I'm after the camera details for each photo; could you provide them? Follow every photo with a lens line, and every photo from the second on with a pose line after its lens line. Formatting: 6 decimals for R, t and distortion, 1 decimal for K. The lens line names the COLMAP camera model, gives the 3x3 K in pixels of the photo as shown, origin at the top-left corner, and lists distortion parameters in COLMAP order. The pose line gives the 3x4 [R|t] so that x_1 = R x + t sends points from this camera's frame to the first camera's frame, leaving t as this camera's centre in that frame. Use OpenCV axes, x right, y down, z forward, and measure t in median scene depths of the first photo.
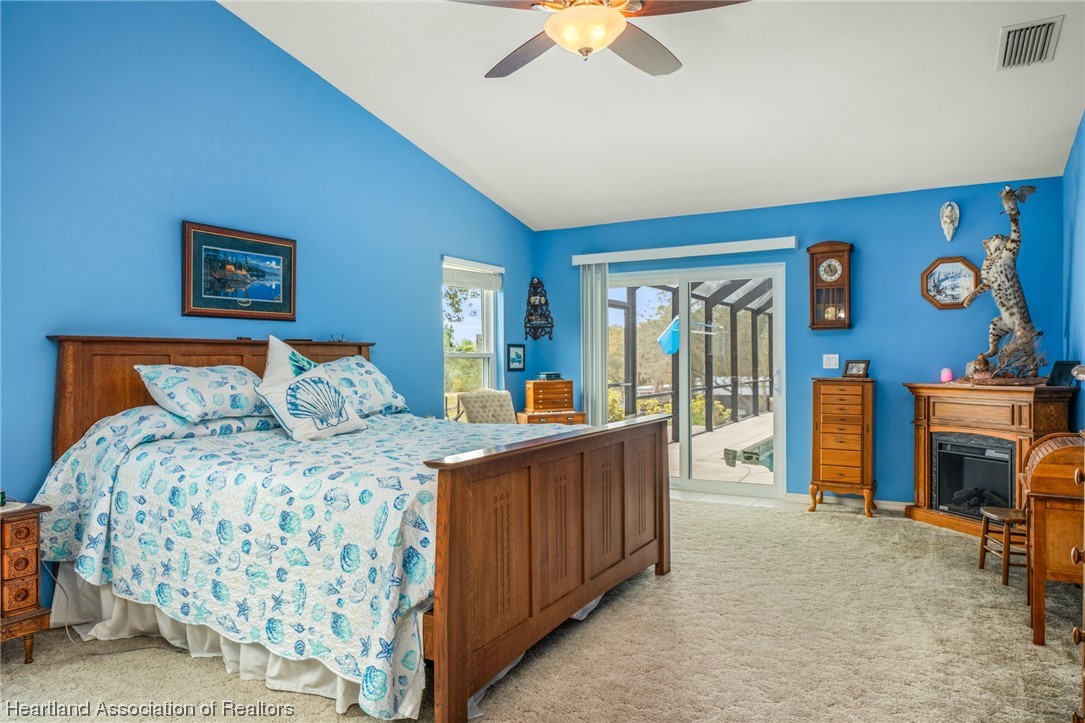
lens RADIAL K [[718.2, 0, 539.0], [0, 718.2, 351.2], [0, 0, 1]] dist [0.000854, -0.000166]
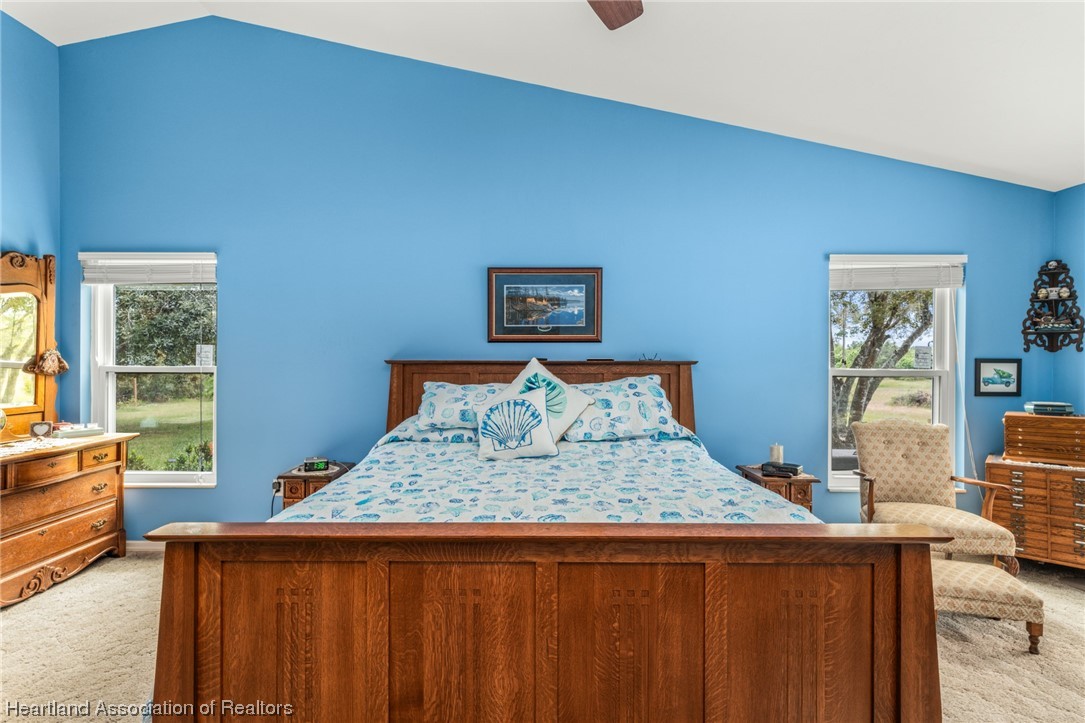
lens RADIAL K [[527.6, 0, 538.2], [0, 527.6, 356.1], [0, 0, 1]] dist [0.003178, 0.000327]
pose [[0.490446, 0.005937, -0.871451, 0.327662], [0.003298, 0.999957, 0.008669, -0.029452], [0.871465, -0.007126, 0.490405, 0.555909]]
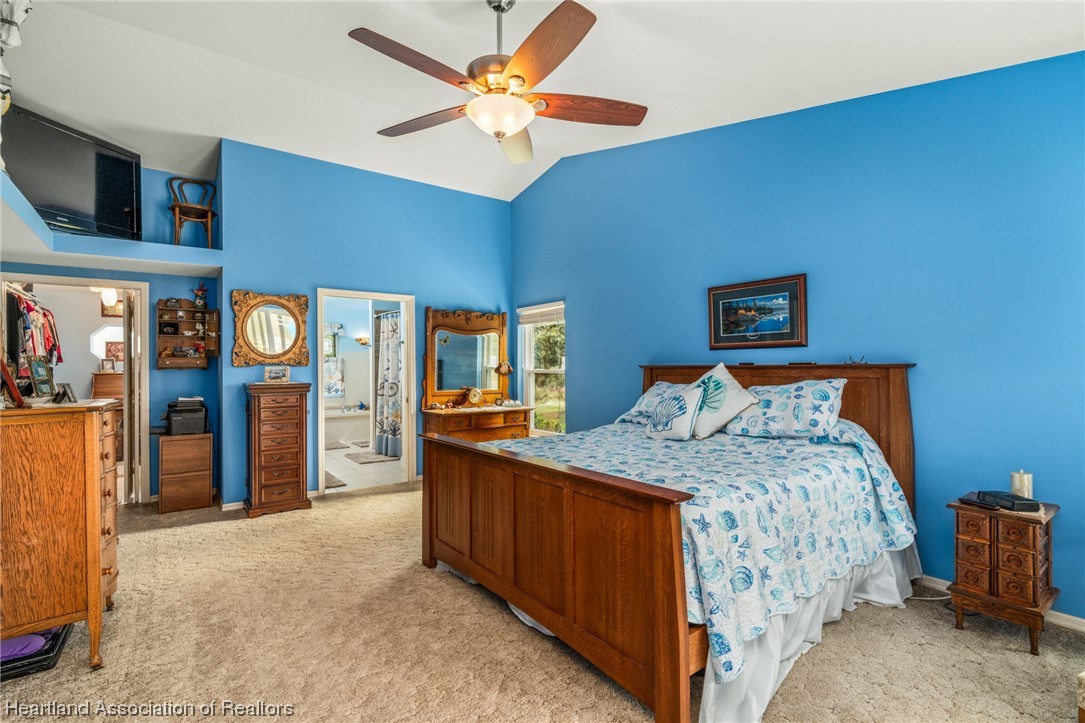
lens RADIAL K [[500.2, 0, 542.5], [0, 500.2, 361.5], [0, 0, 1]] dist [0.002260, 0.000099]
pose [[-0.397157, 0.002753, -0.917746, 0.564683], [0.019955, 0.999785, -0.005637, -0.023378], [0.917534, -0.020552, -0.397127, 0.986524]]
